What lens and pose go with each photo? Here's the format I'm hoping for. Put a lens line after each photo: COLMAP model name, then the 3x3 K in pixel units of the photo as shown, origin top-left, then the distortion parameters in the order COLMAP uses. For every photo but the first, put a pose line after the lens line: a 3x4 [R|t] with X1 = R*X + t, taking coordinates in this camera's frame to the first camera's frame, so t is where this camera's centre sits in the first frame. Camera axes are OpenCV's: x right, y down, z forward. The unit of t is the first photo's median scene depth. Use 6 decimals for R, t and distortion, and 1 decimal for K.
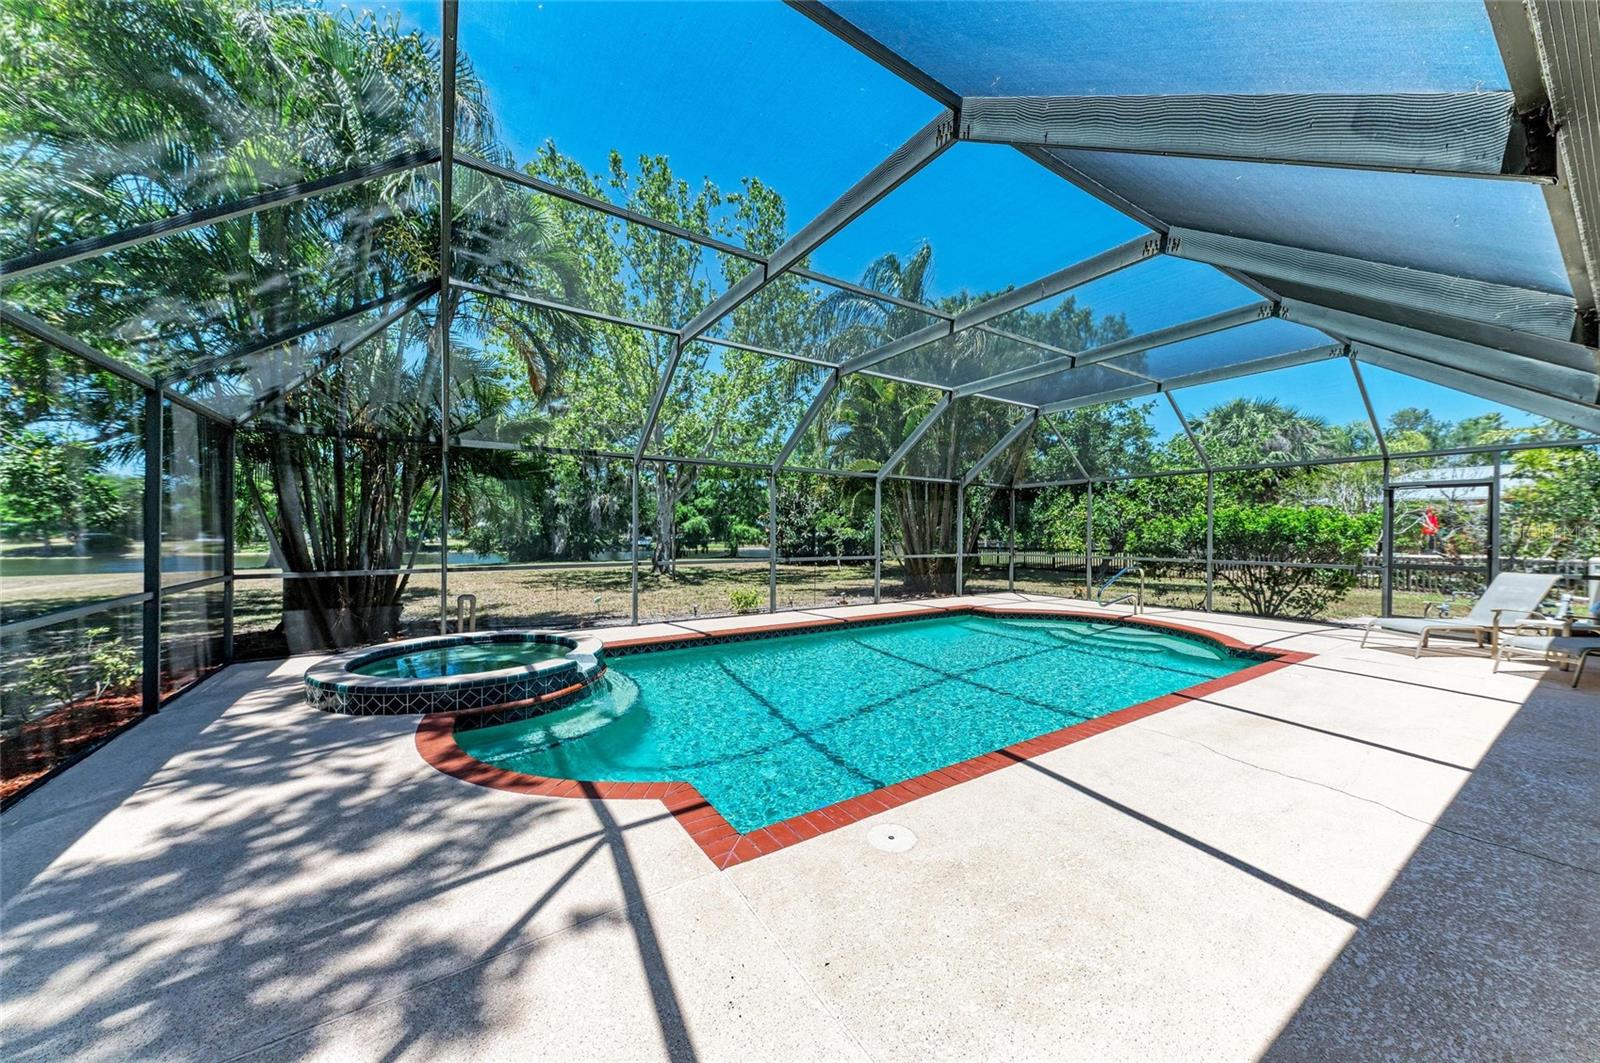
lens RADIAL K [[547.2, 0, 797.1], [0, 547.2, 533.2], [0, 0, 1]] dist [0.005986, 0.000077]
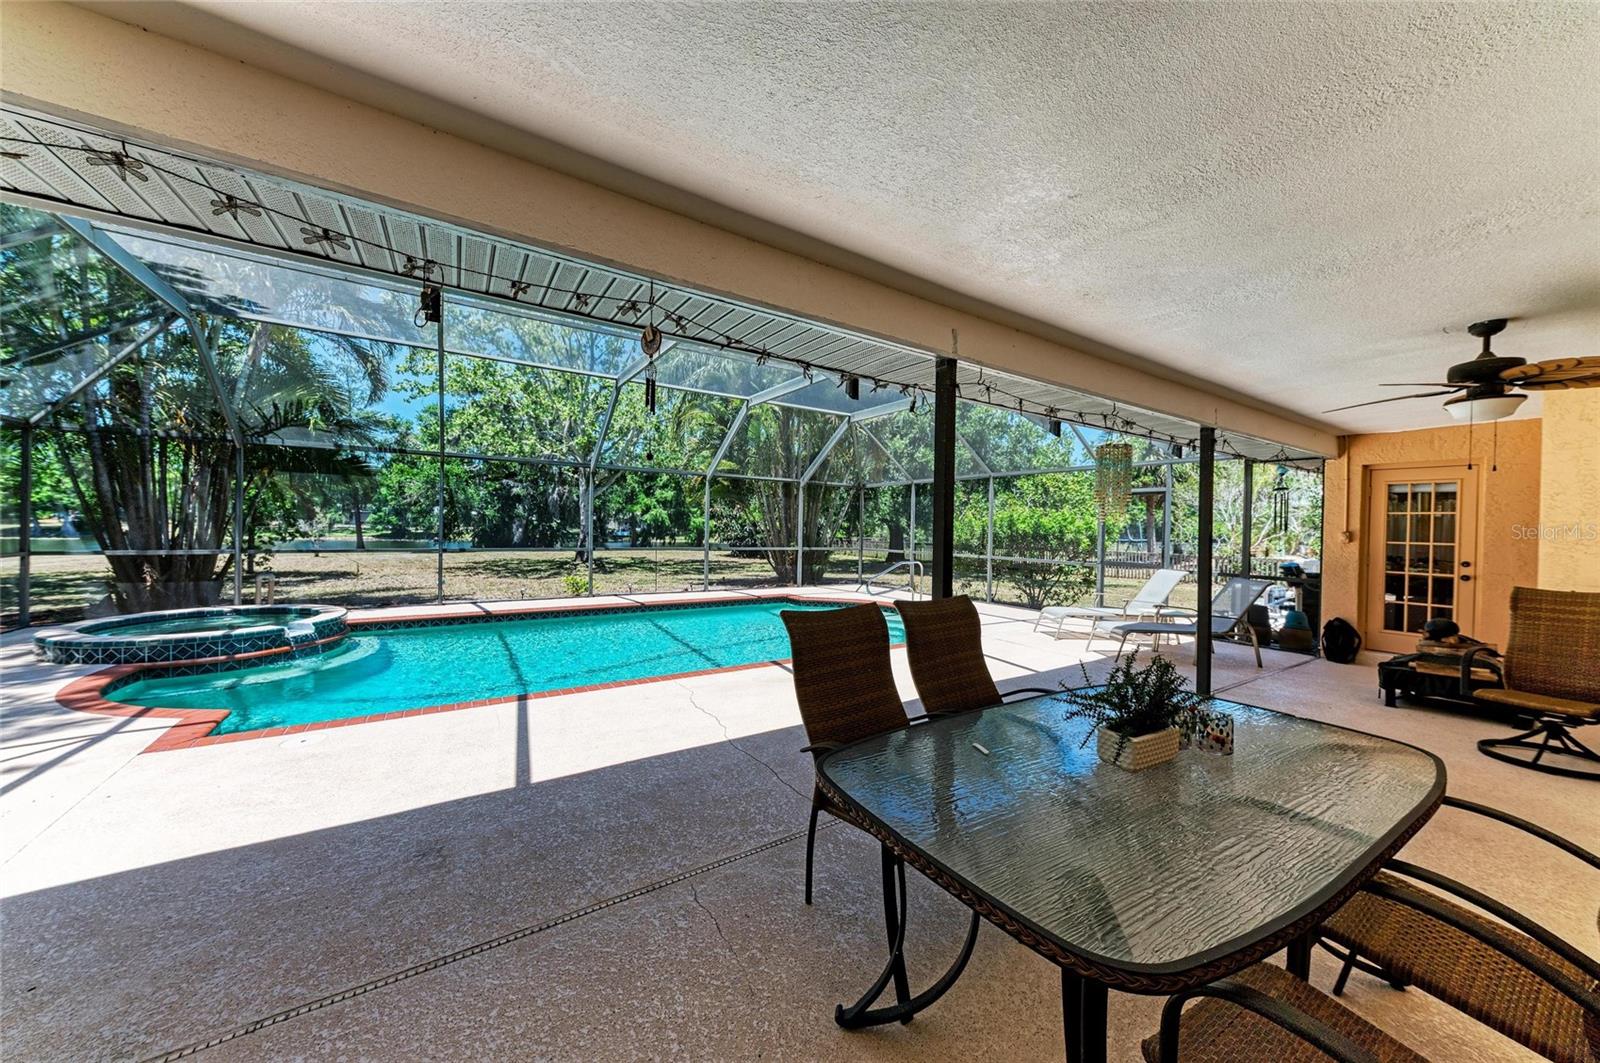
lens RADIAL K [[547.2, 0, 799.5], [0, 547.2, 527.6], [0, 0, 1]] dist [0.005986, 0.000077]
pose [[0.999793, 0.019261, 0.006543, 0.086081], [-0.019260, 0.999814, -0.000106, -0.000253], [-0.006543, -0.000020, 0.999979, -0.025216]]
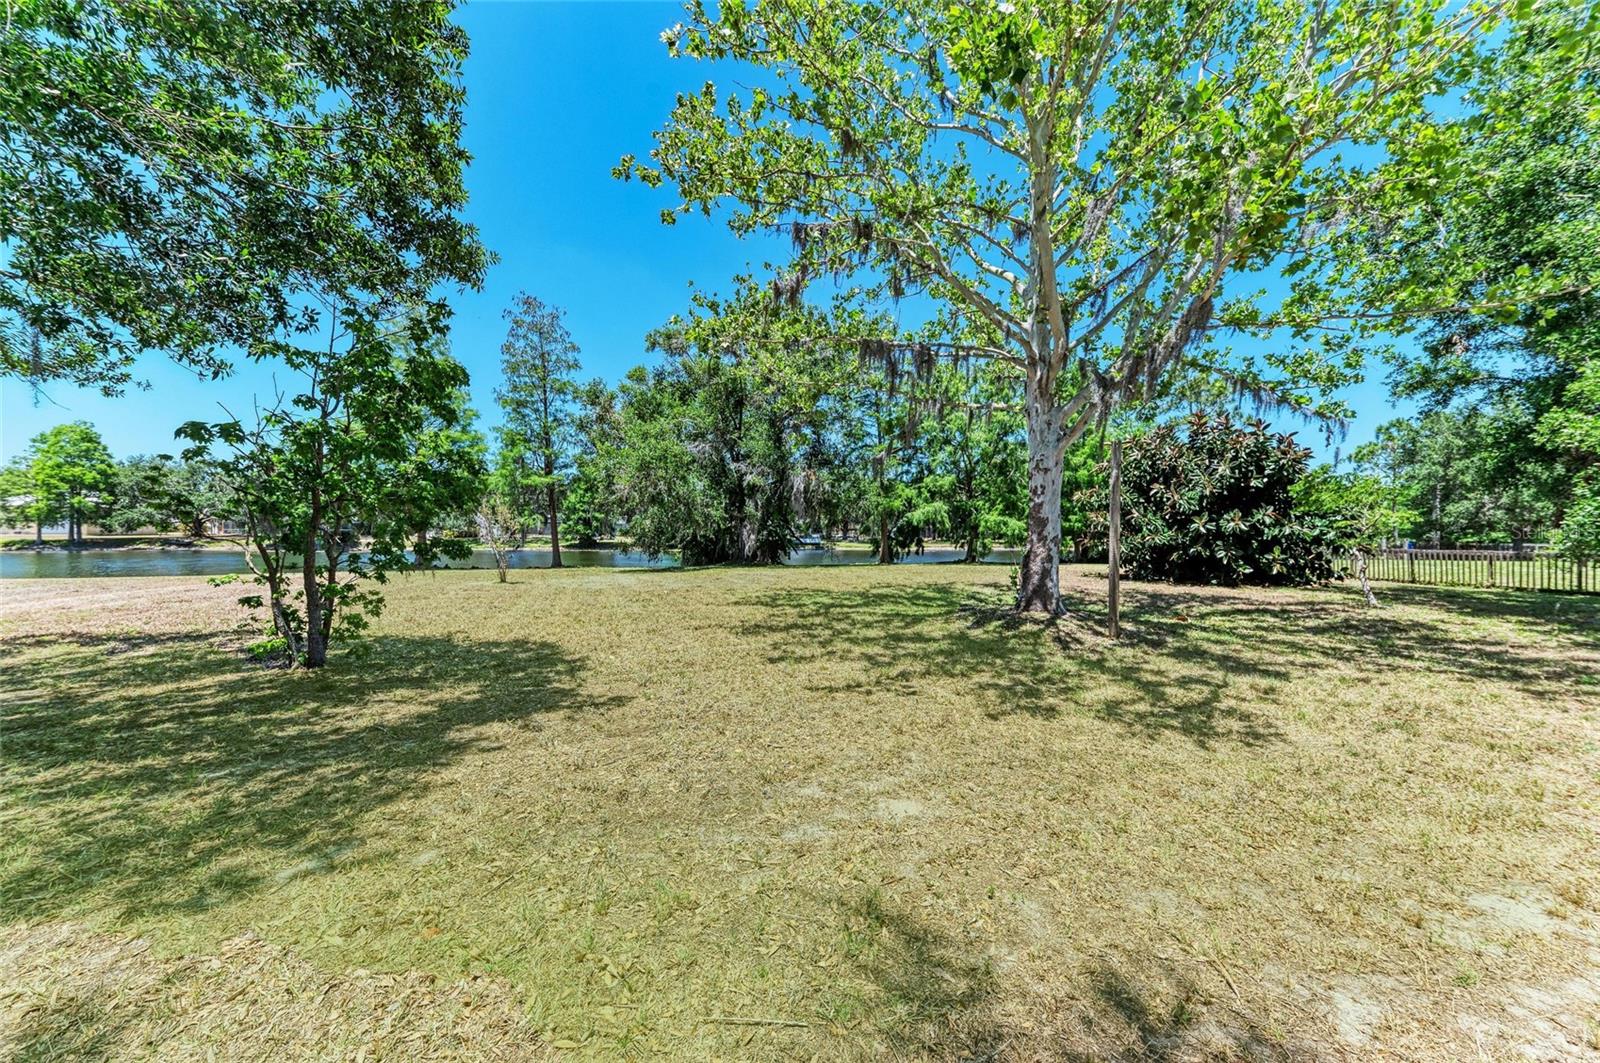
lens RADIAL K [[581.9, 0, 787.7], [0, 581.9, 533.7], [0, 0, 1]] dist [0.006893, -0.002067]
pose [[0.961001, 0.004223, -0.276514, -0.179840], [-0.003209, 0.999986, 0.004118, 0.006727], [0.276528, -0.003070, 0.961001, 0.296091]]
